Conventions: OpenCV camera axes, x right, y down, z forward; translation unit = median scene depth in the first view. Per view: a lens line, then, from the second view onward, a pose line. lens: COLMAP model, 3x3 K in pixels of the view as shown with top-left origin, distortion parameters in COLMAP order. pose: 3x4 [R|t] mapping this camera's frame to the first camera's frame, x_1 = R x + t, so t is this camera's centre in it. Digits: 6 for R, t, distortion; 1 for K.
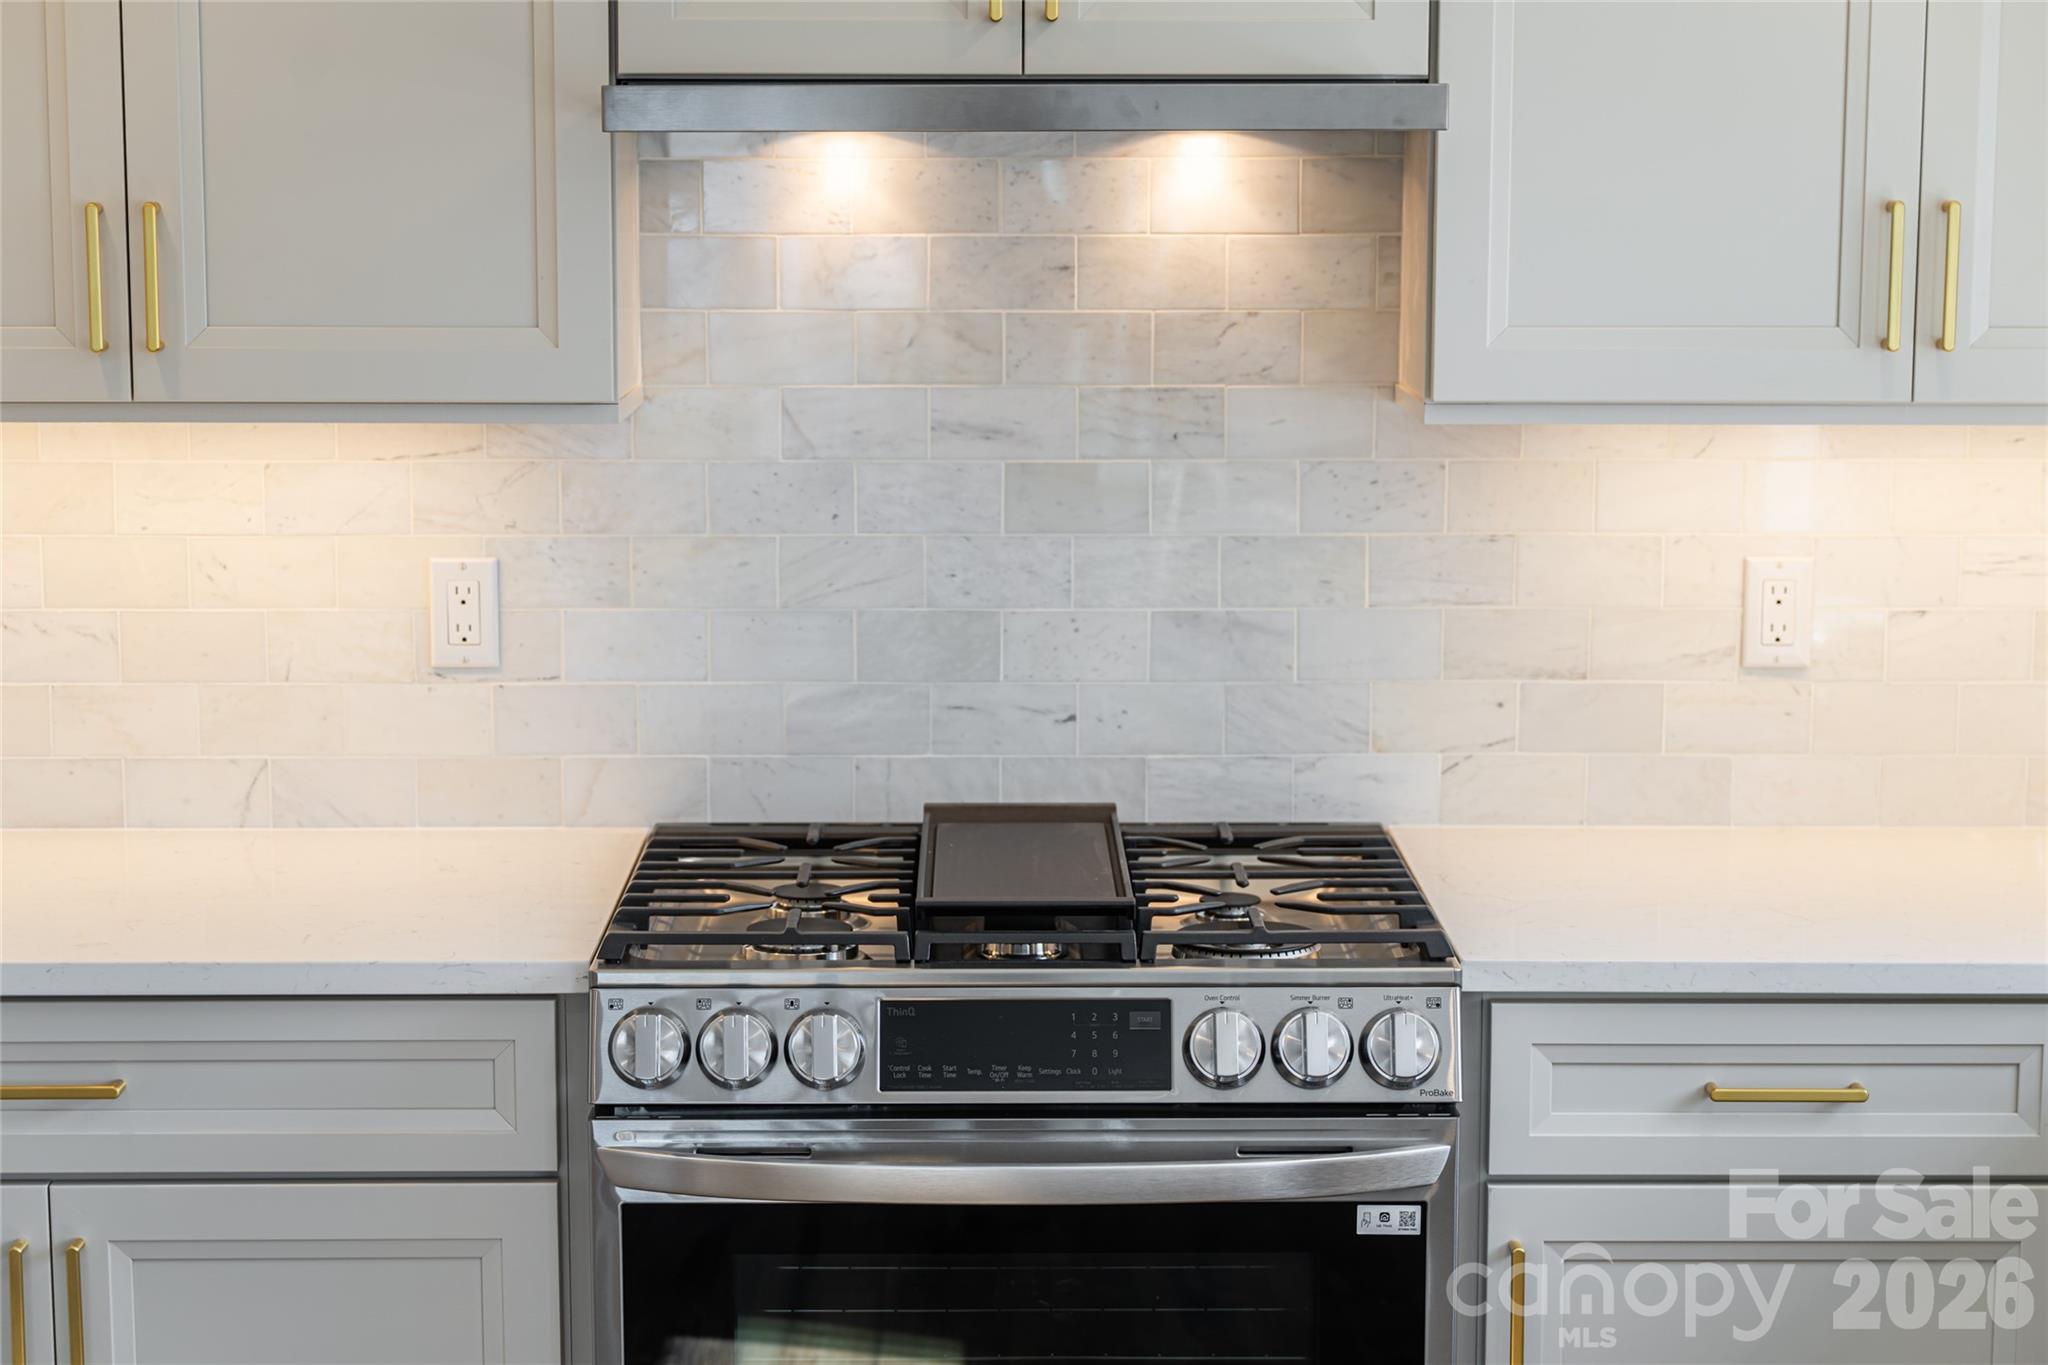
lens RADIAL K [[3826.0, 0, 1025.0], [0, 3826.0, 682.9], [0, 0, 1]] dist [0.000657, 0.000000]
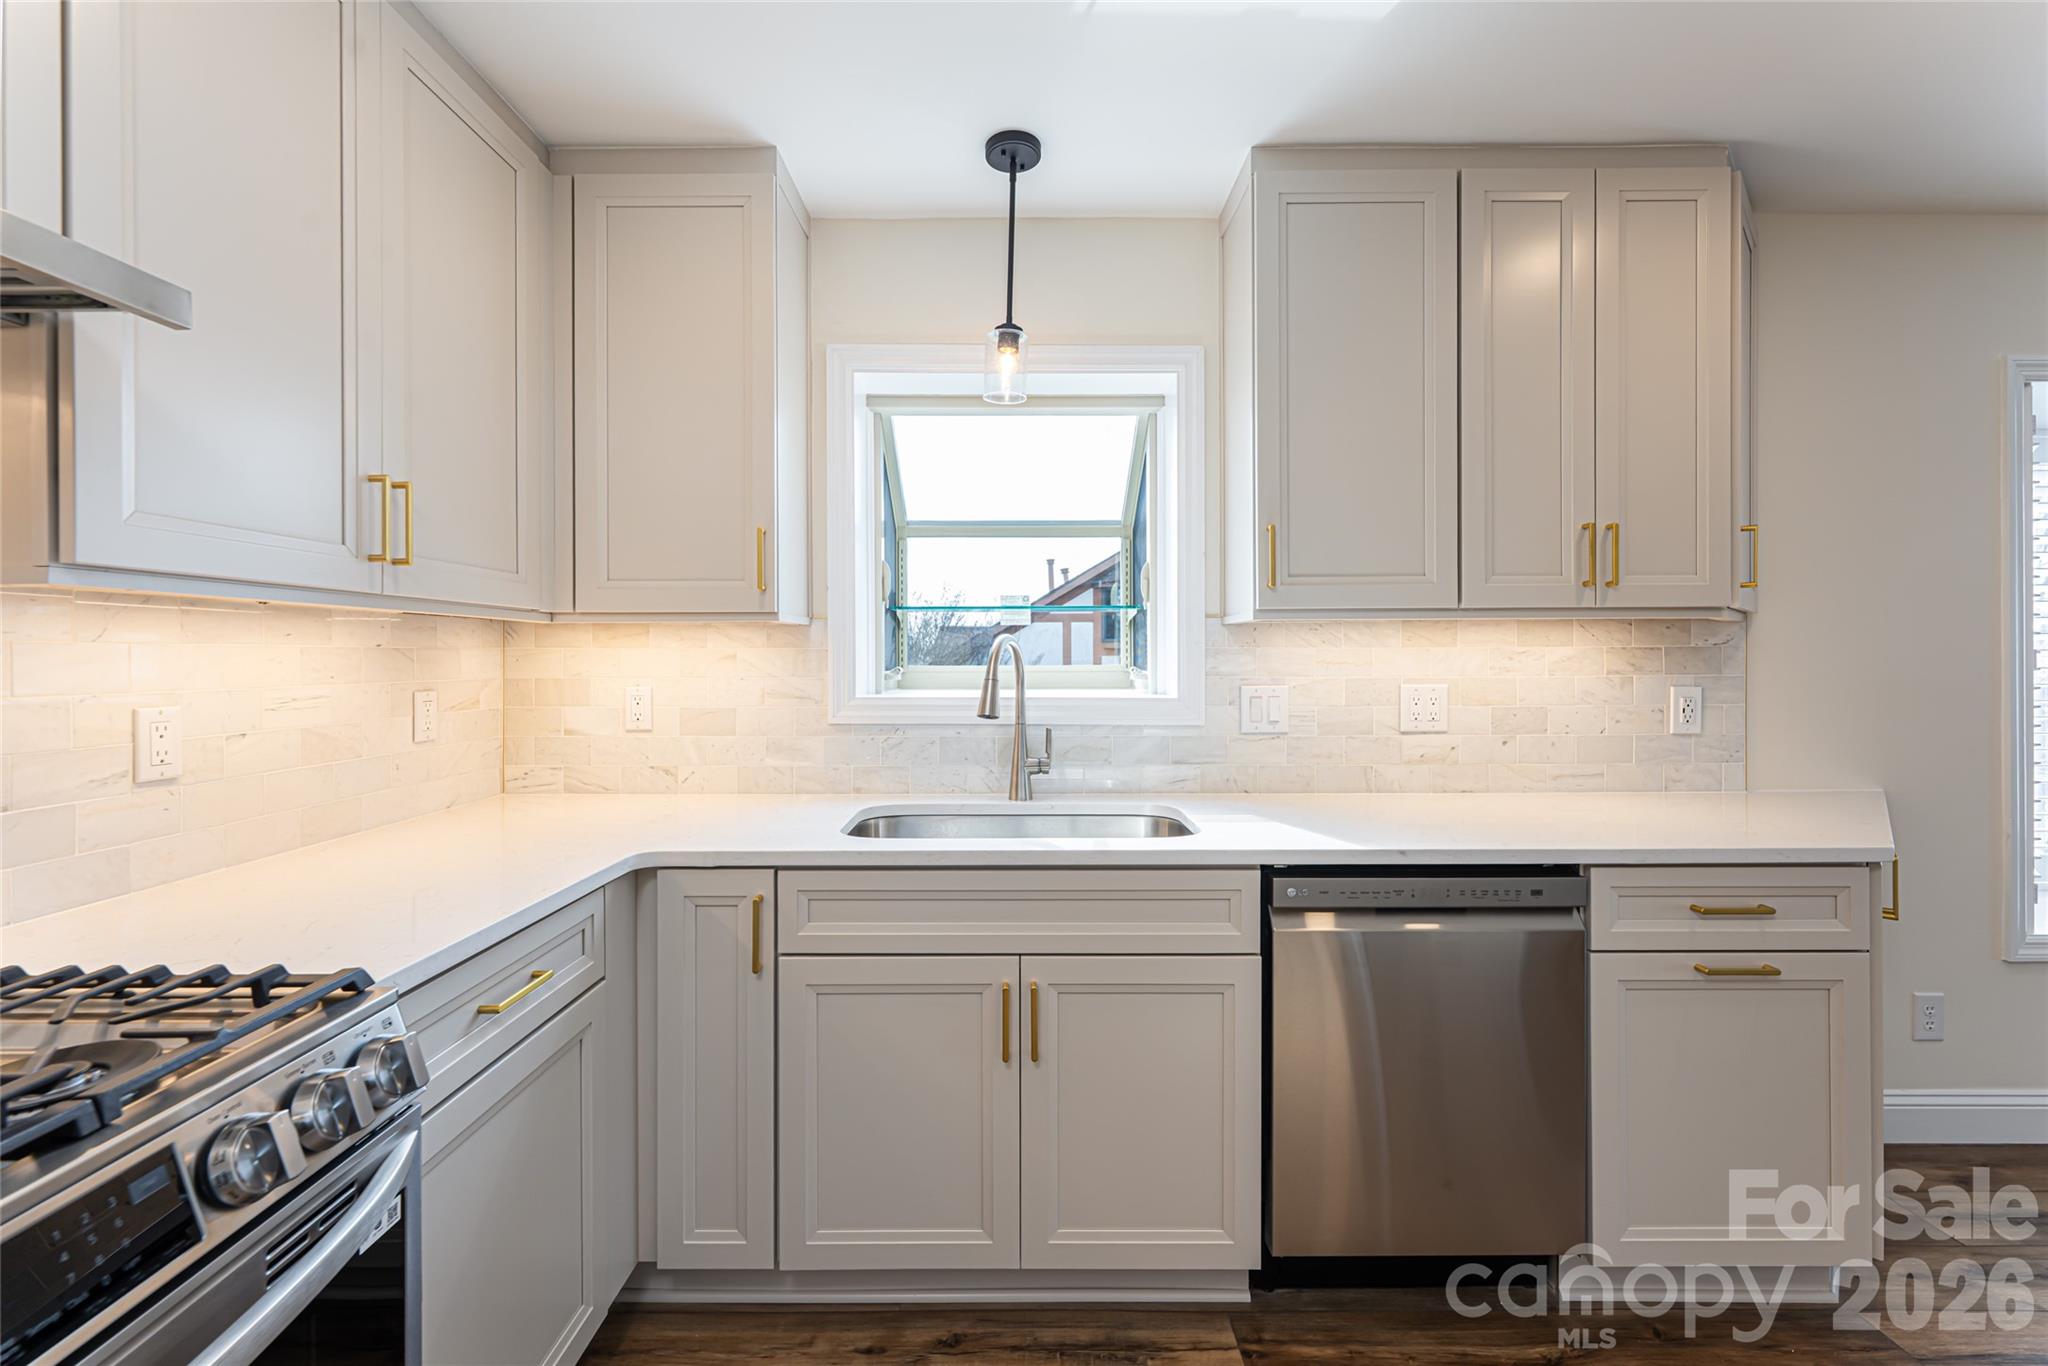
lens RADIAL K [[847.8, 0, 1011.0], [0, 847.8, 658.8], [0, 0, 1]] dist [0.003108, 0.000137]
pose [[0.022114, -0.006568, 0.999734, -0.135110], [0.145729, 0.989319, 0.003276, -0.003456], [-0.989077, 0.145618, 0.022835, 0.652121]]
